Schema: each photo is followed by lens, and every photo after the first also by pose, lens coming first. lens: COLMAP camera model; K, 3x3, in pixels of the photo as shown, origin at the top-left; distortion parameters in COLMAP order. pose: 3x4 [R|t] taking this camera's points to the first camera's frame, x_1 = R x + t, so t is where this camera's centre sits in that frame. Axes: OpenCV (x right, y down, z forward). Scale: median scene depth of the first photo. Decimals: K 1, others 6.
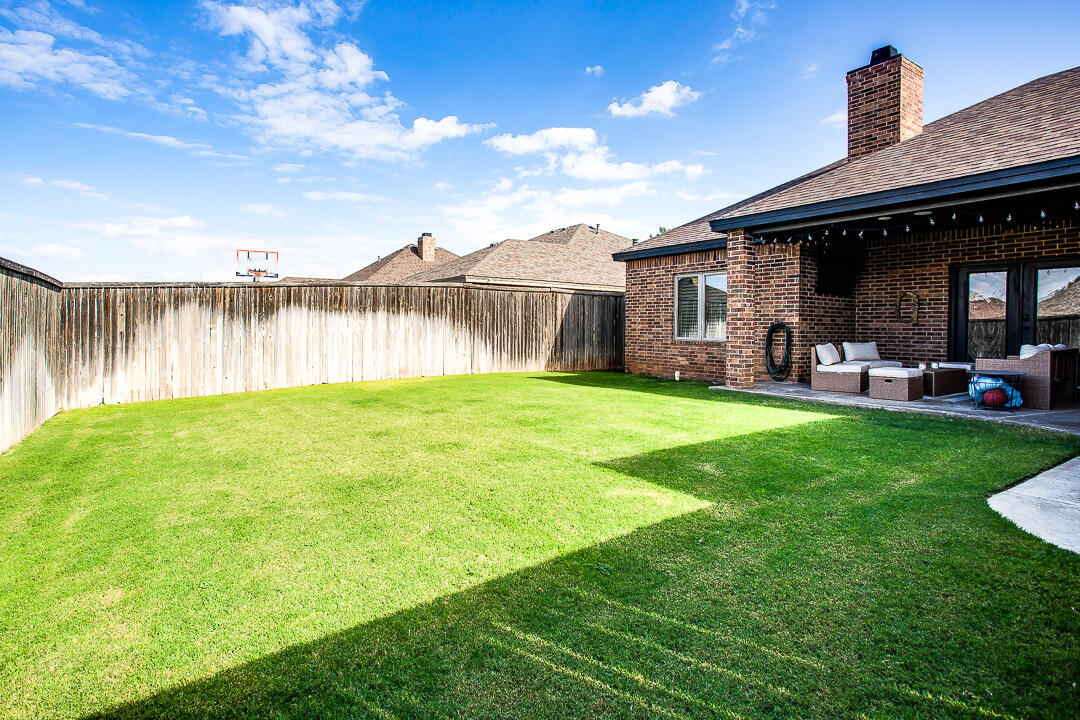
lens RADIAL K [[571.3, 0, 541.3], [0, 571.3, 336.5], [0, 0, 1]] dist [-0.049486, 0.045319]
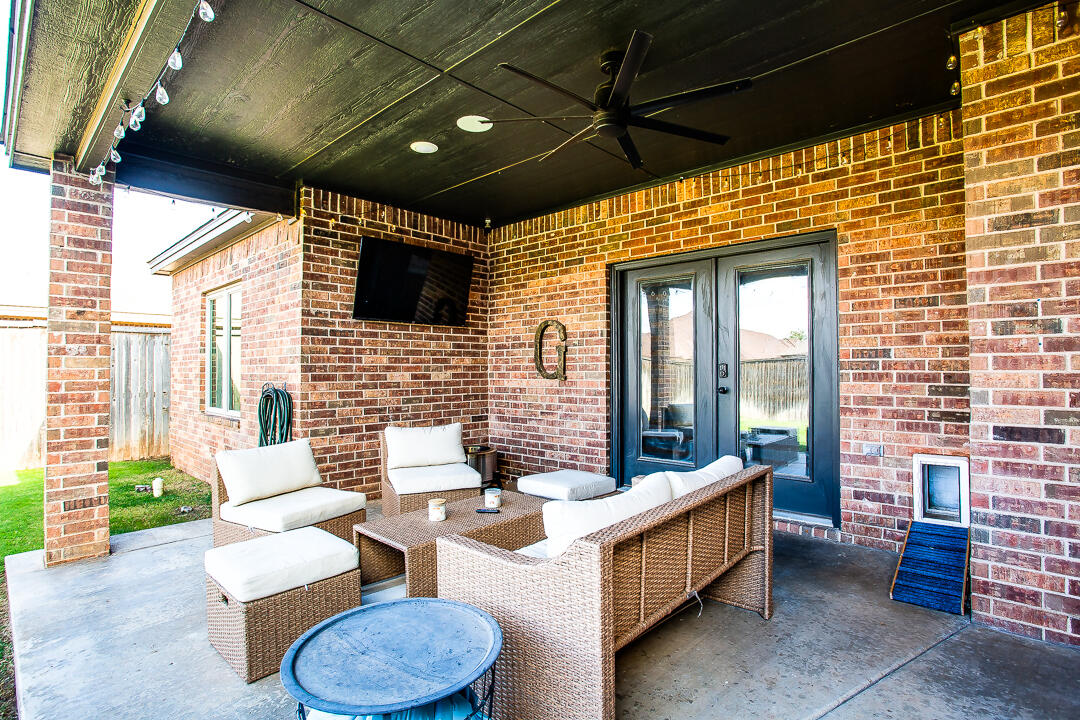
lens RADIAL K [[546.6, 0, 540.0], [0, 546.6, 360.0], [0, 0, 1]] dist [-0.041723, 0.027532]
pose [[0.977262, -0.014328, 0.211550, 0.538580], [0.021122, 0.999330, -0.029888, -0.027198], [-0.210980, 0.033676, 0.976910, 0.511872]]
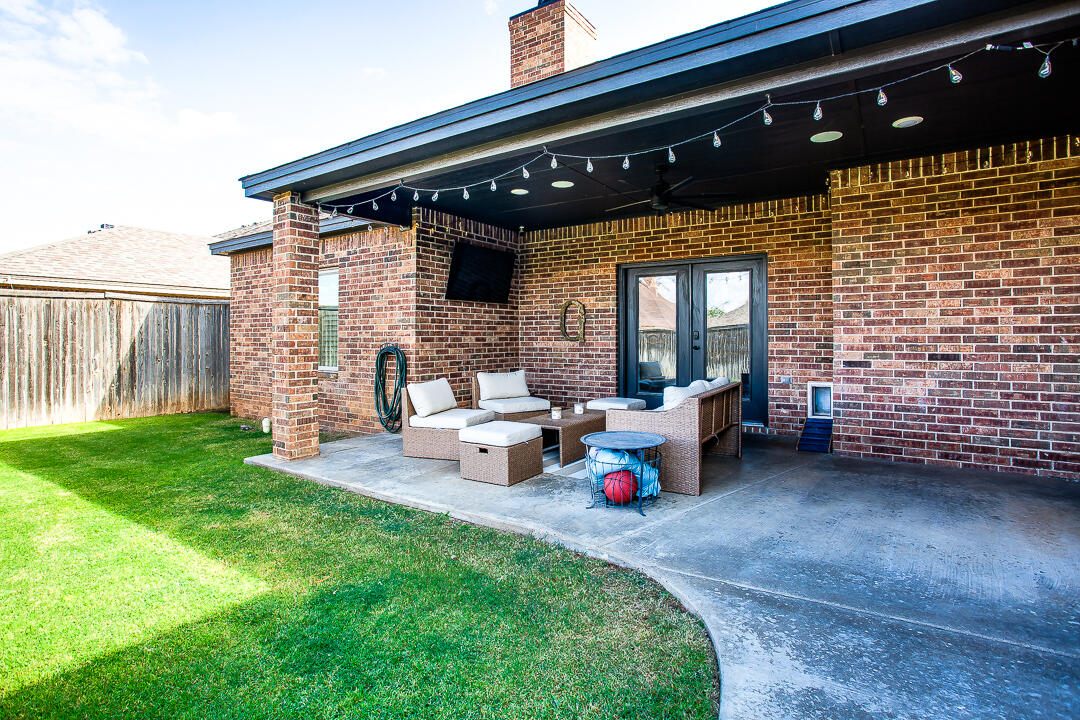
lens RADIAL K [[538.4, 0, 533.6], [0, 538.4, 332.4], [0, 0, 1]] dist [-0.001998, 0.000251]
pose [[0.940069, -0.012460, 0.340756, 0.359885], [0.019823, 0.999639, -0.018135, -0.024304], [-0.340407, 0.023803, 0.939977, 0.345252]]
